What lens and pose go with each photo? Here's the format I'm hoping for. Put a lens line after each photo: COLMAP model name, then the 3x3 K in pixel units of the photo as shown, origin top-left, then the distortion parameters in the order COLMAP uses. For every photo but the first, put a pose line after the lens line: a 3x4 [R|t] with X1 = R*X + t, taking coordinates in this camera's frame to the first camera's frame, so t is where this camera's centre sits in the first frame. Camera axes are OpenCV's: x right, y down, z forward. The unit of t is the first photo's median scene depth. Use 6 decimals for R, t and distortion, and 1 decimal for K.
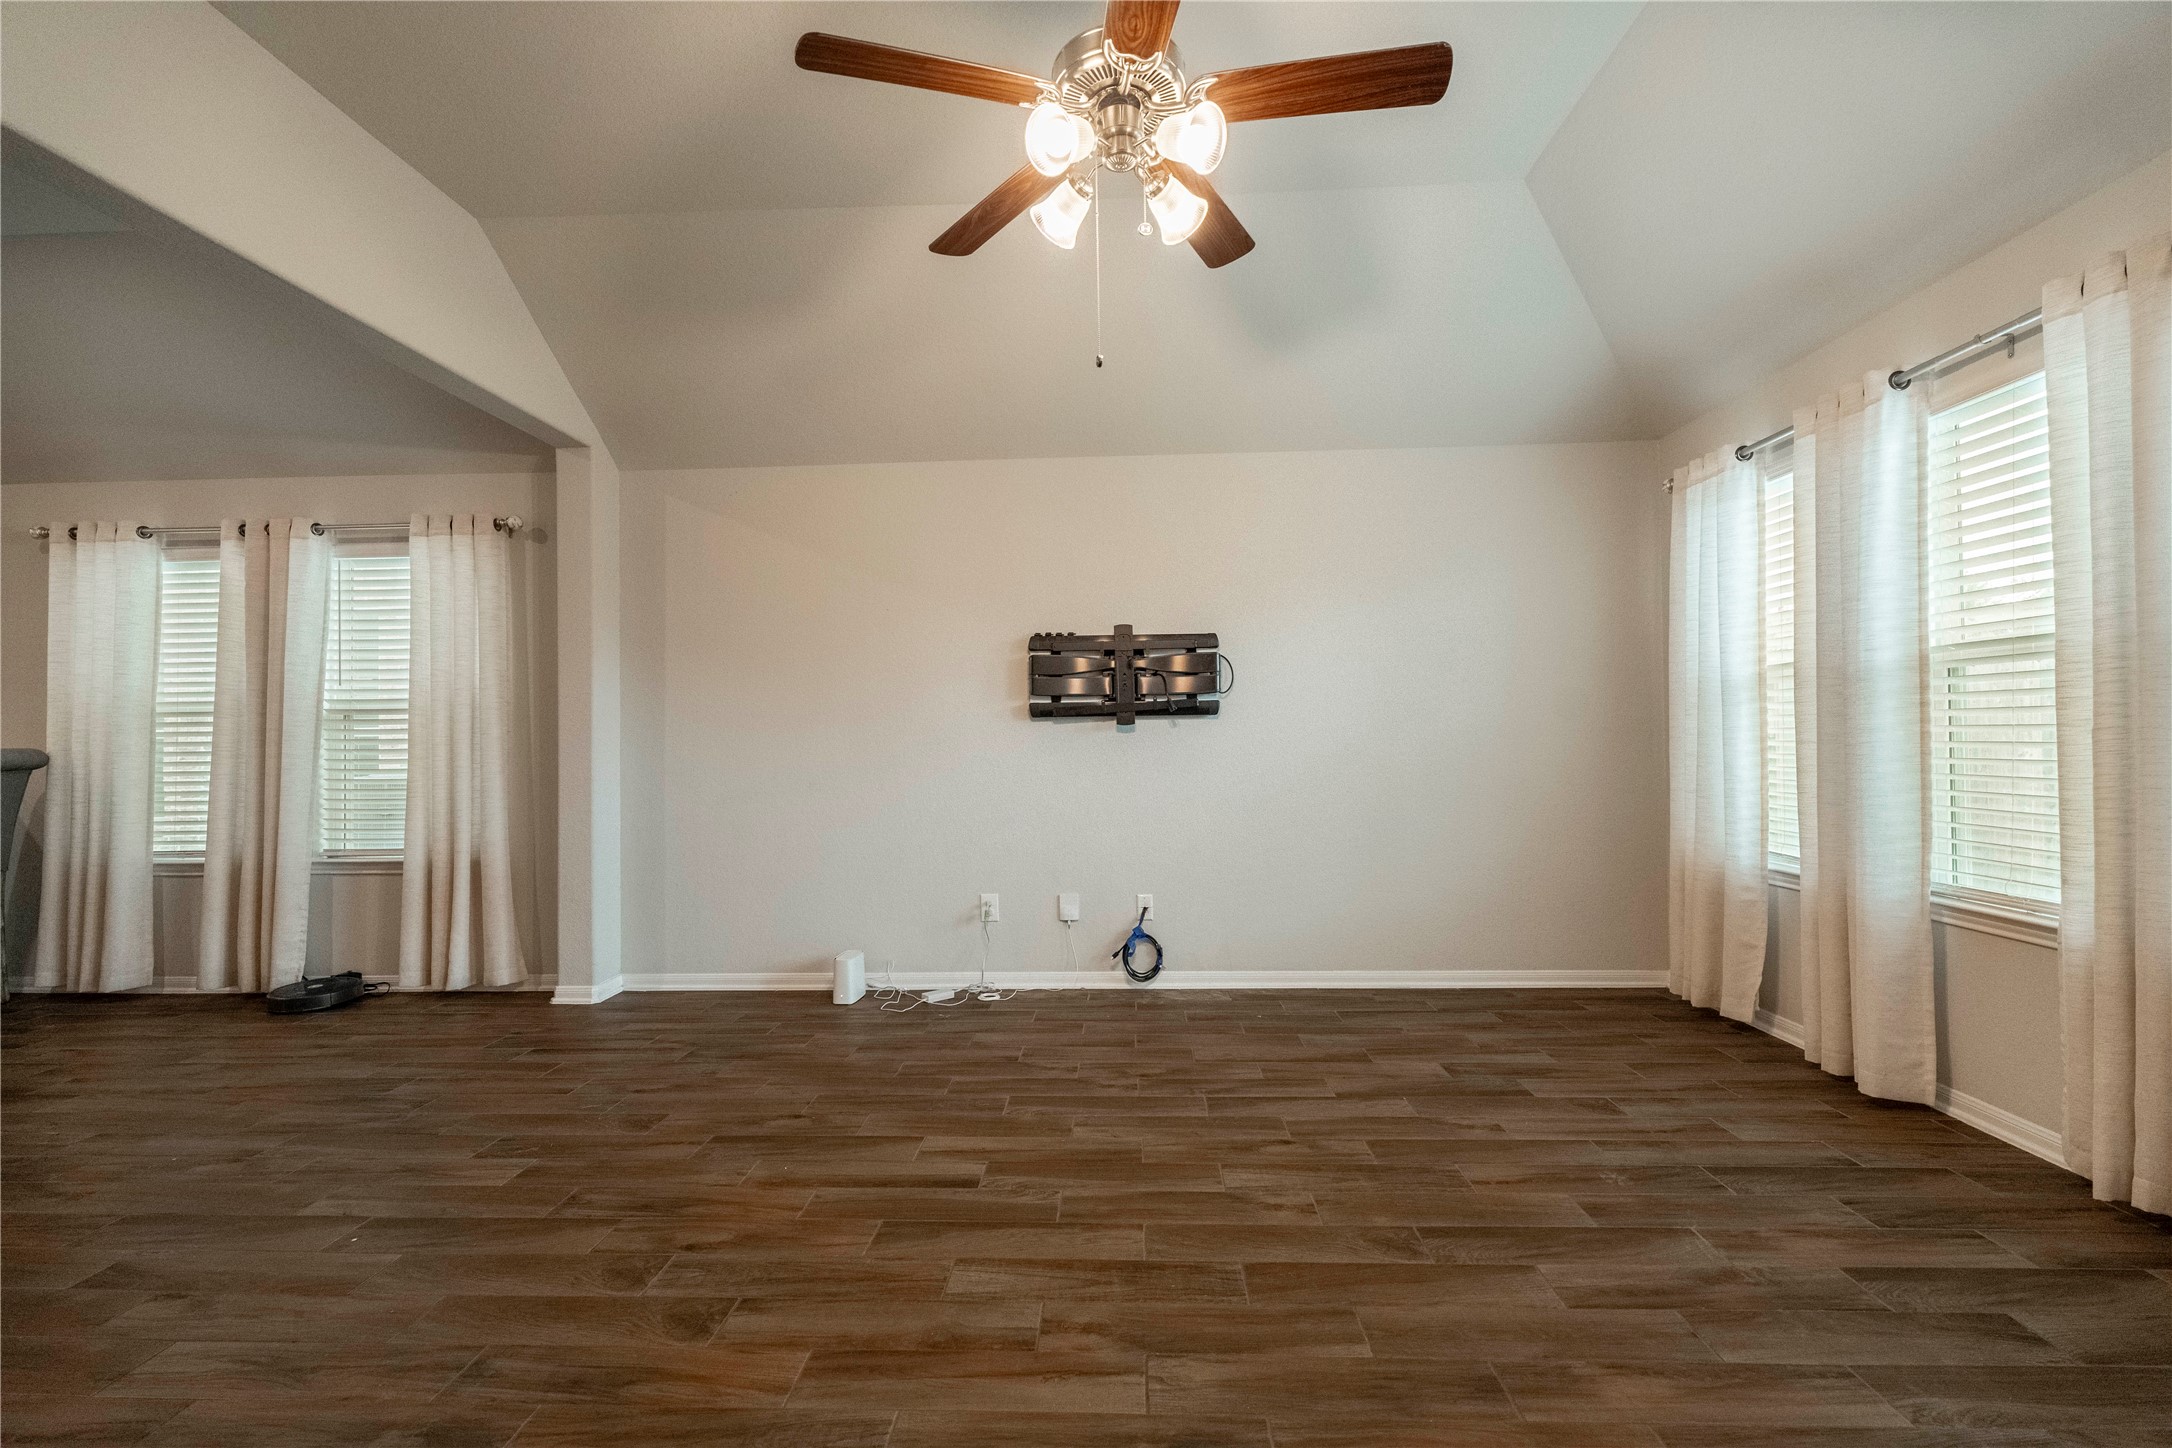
lens RADIAL K [[955.2, 0, 1086.0], [0, 955.2, 724.0], [0, 0, 1]] dist [0.004062, 0.000613]
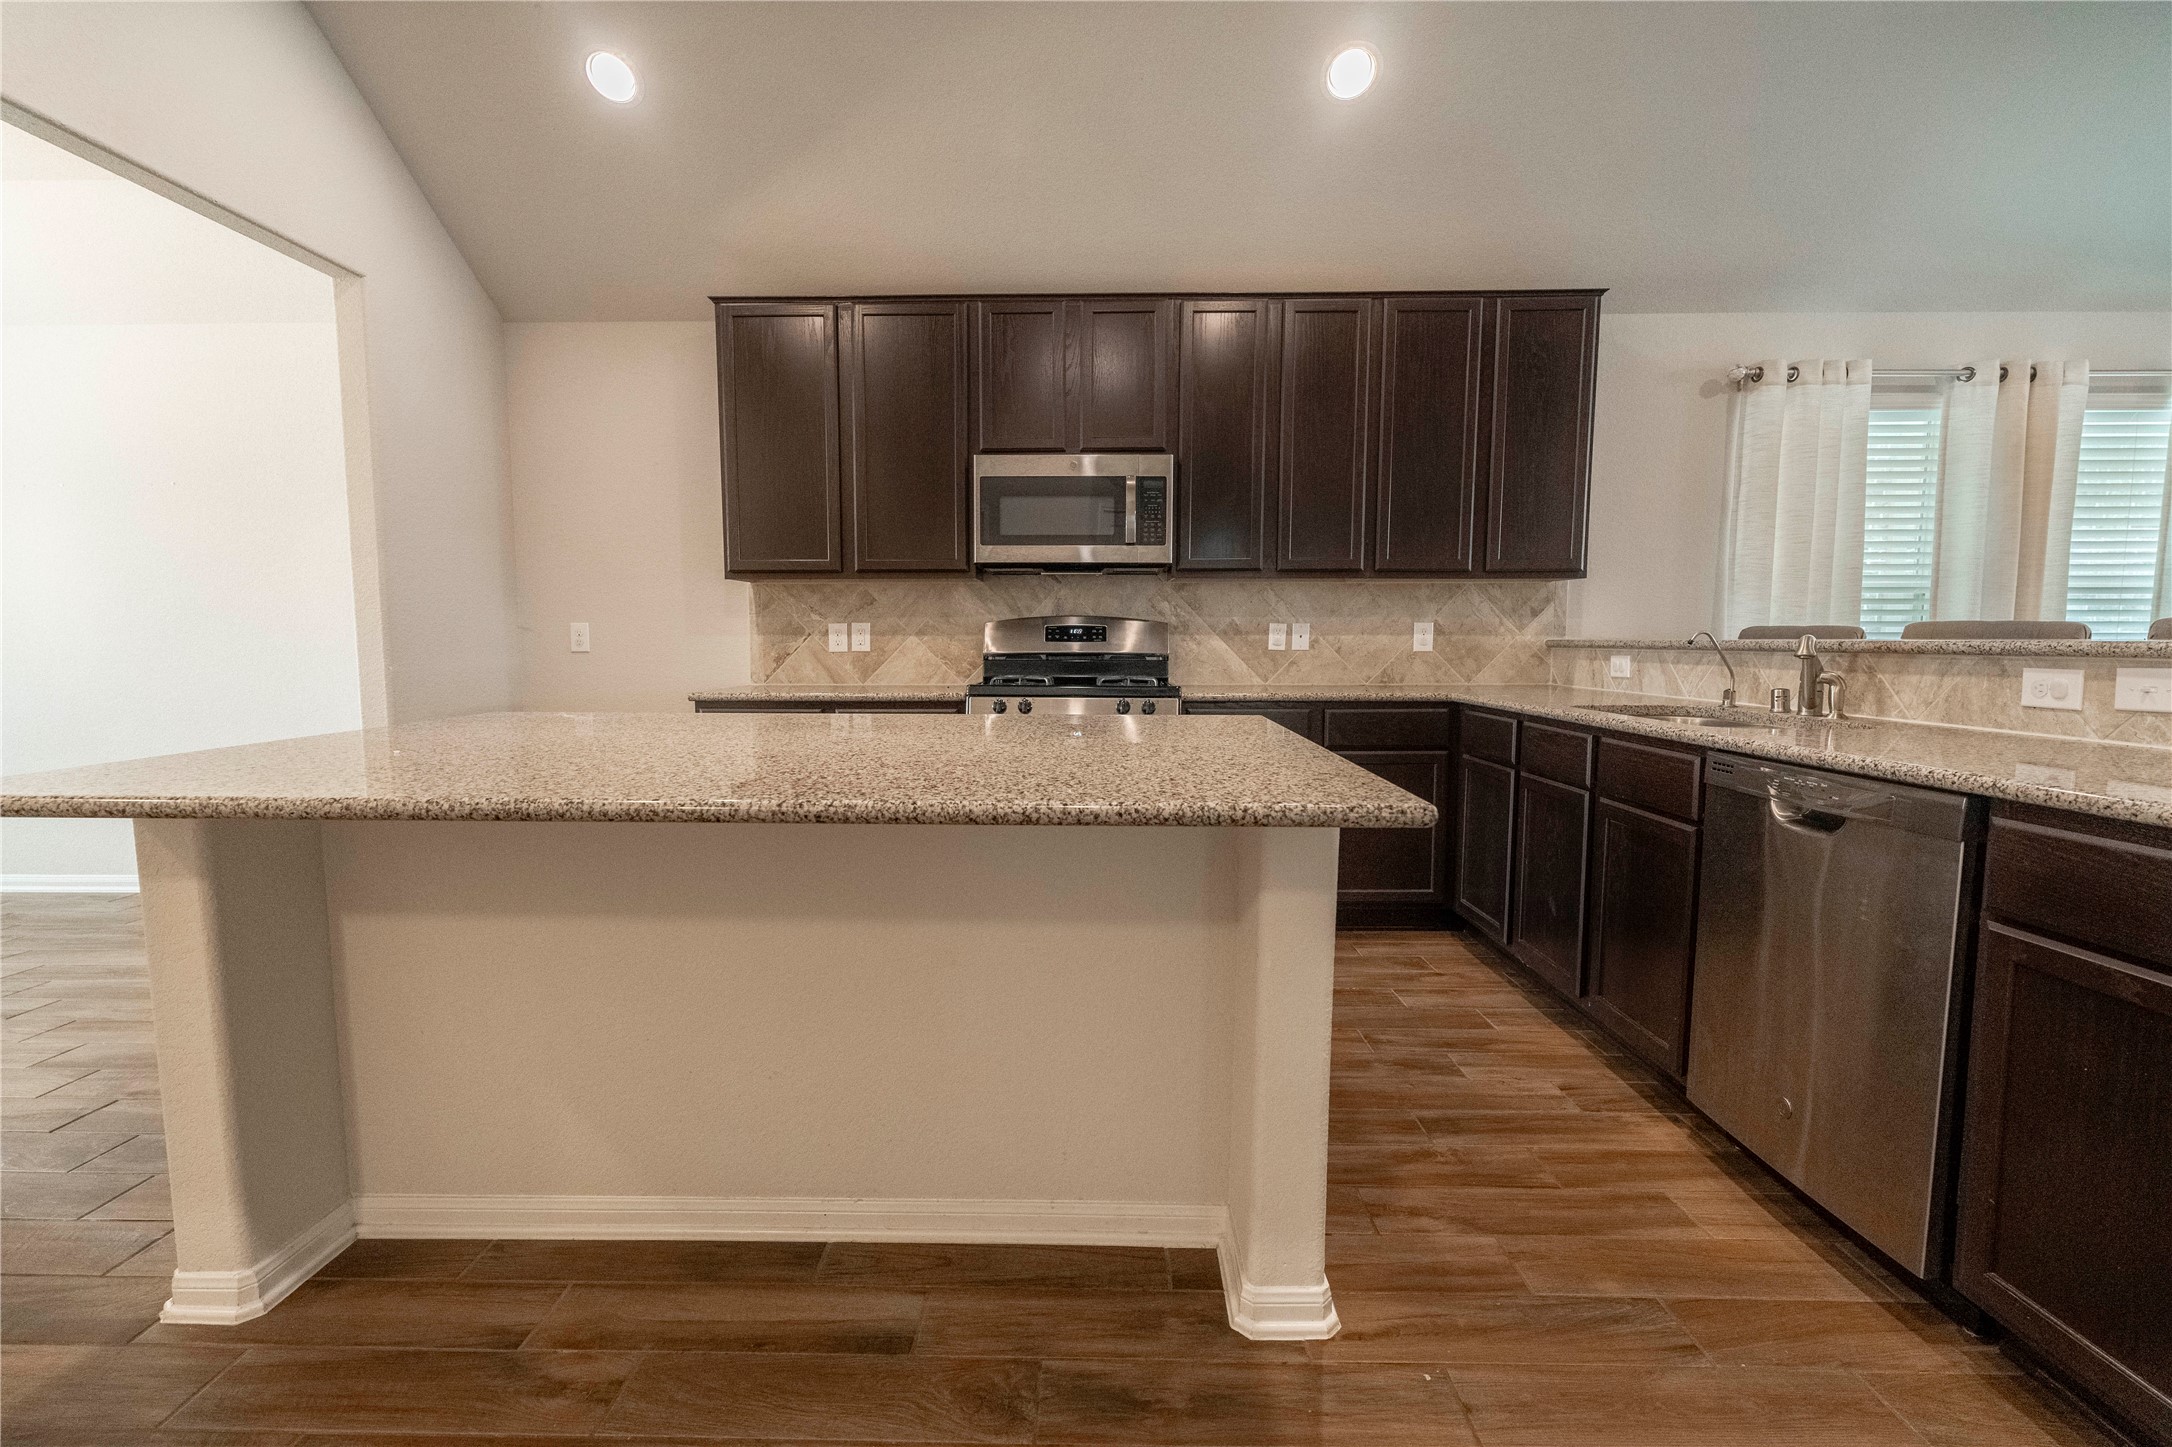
lens RADIAL K [[968.3, 0, 1073.1], [0, 968.3, 723.5], [0, 0, 1]] dist [0.003119, 0.000187]
pose [[0.999521, 0.014326, 0.027438, -0.437164], [-0.017145, 0.994281, 0.105411, 0.007774], [-0.025770, -0.105831, 0.994050, 0.032424]]
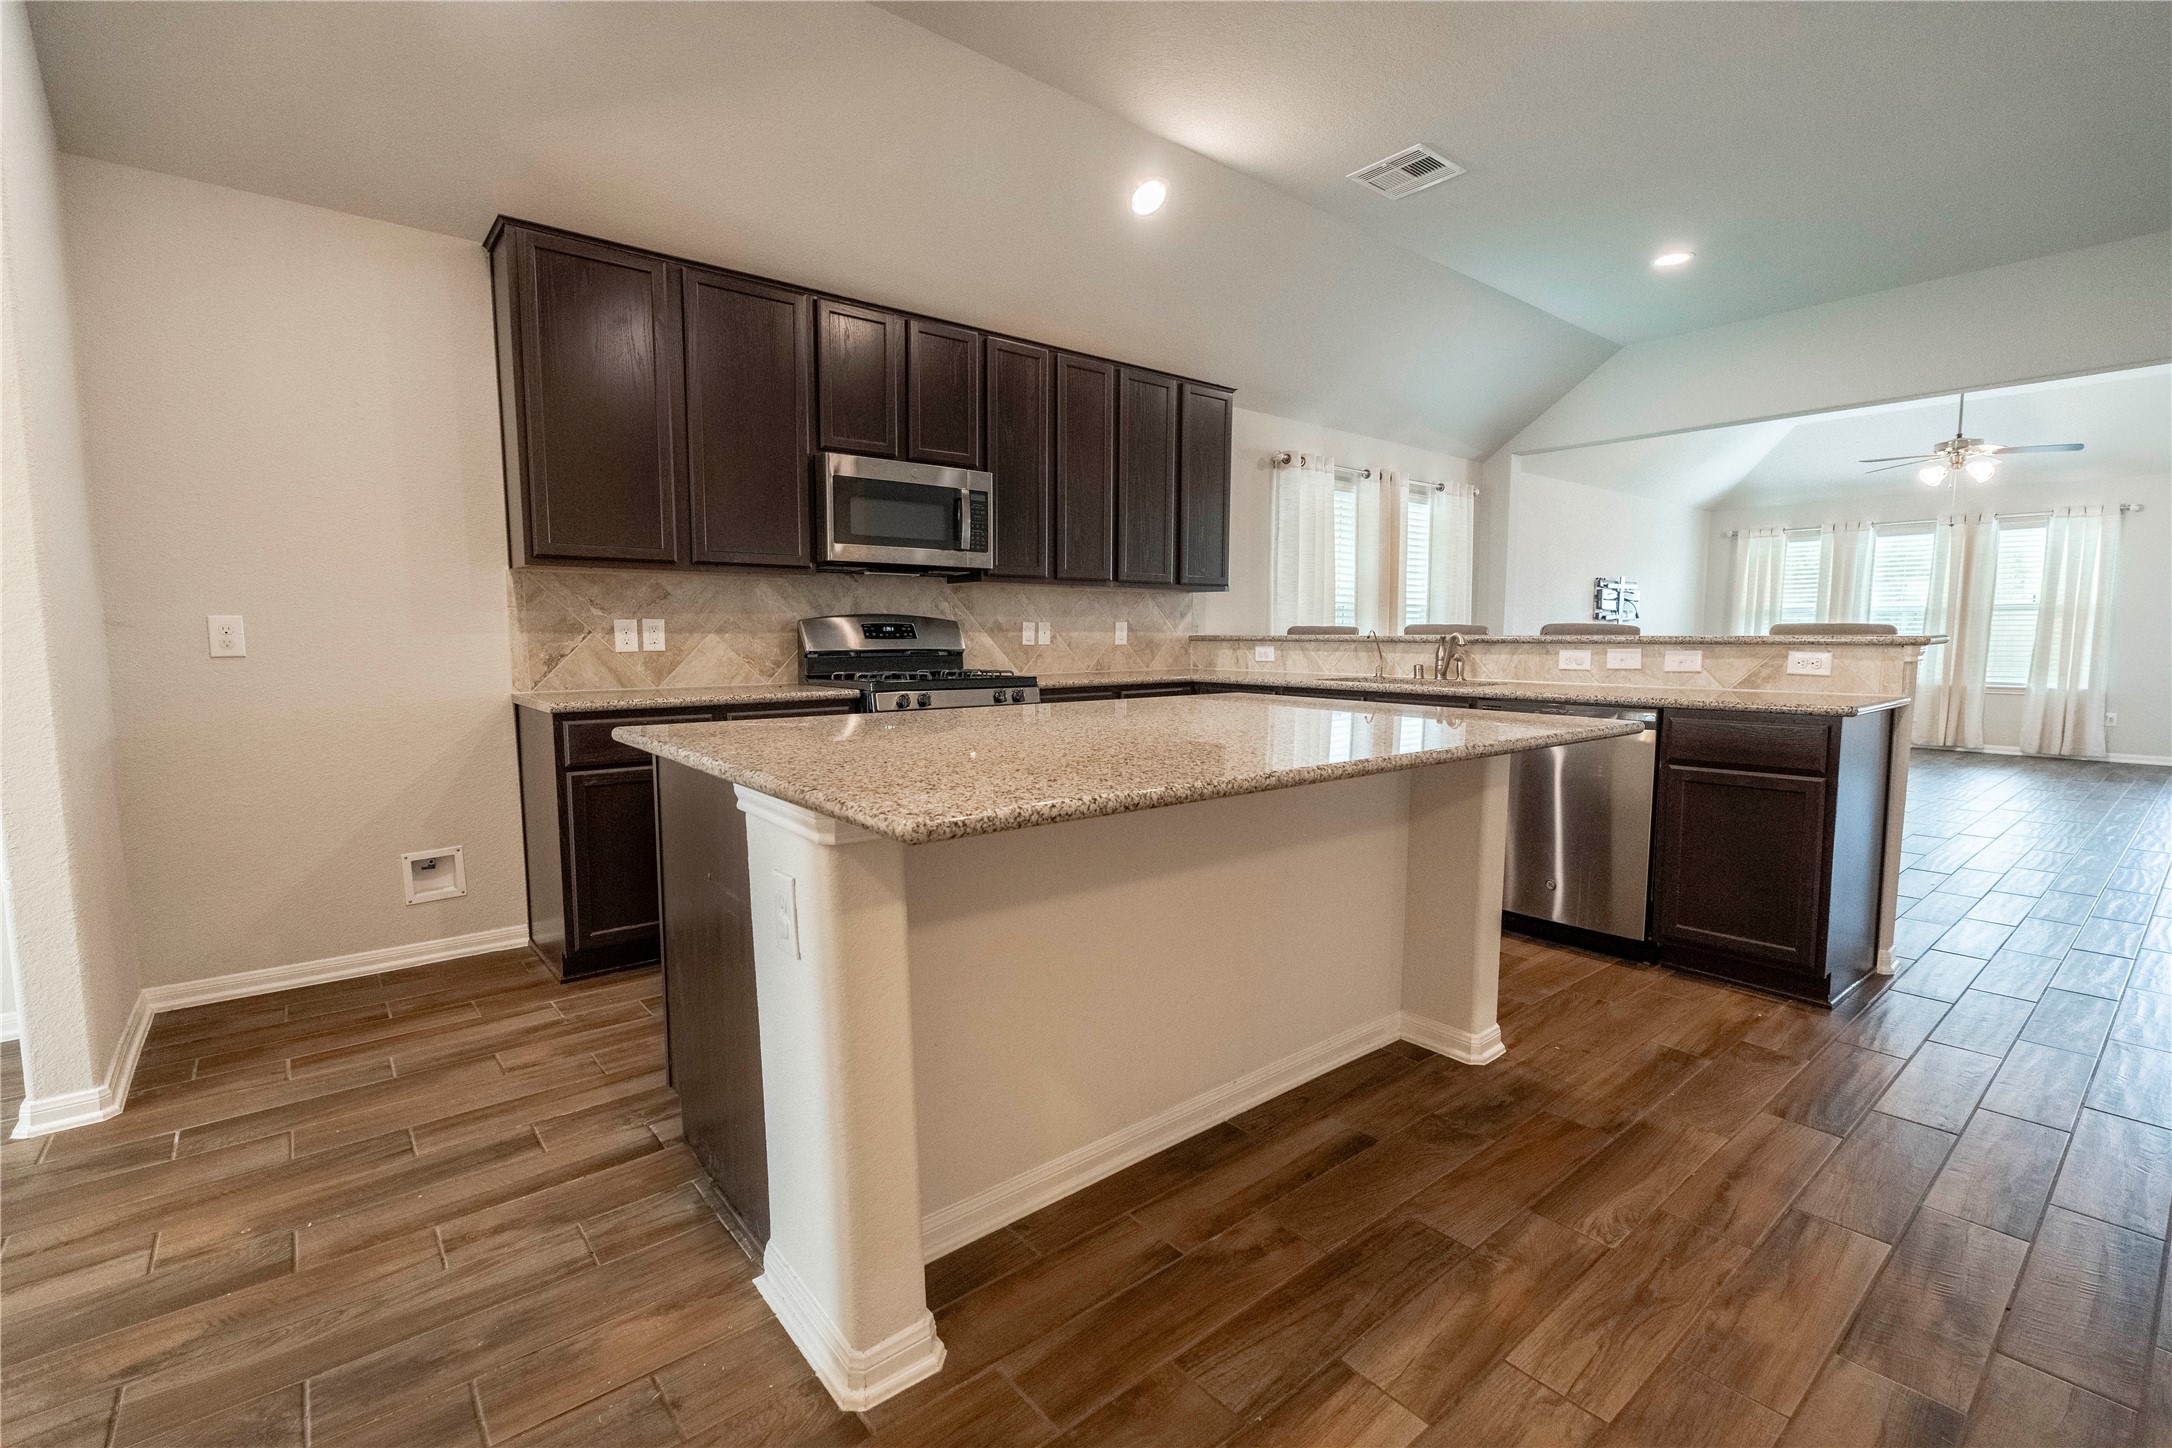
lens RADIAL K [[955.2, 0, 1086.0], [0, 955.2, 724.0], [0, 0, 1]] dist [0.004062, 0.000613]
pose [[0.743896, -0.048518, 0.666532, -0.552401], [-0.022621, 0.994962, 0.097671, 0.009437], [-0.667913, -0.087735, 0.739050, 0.052249]]
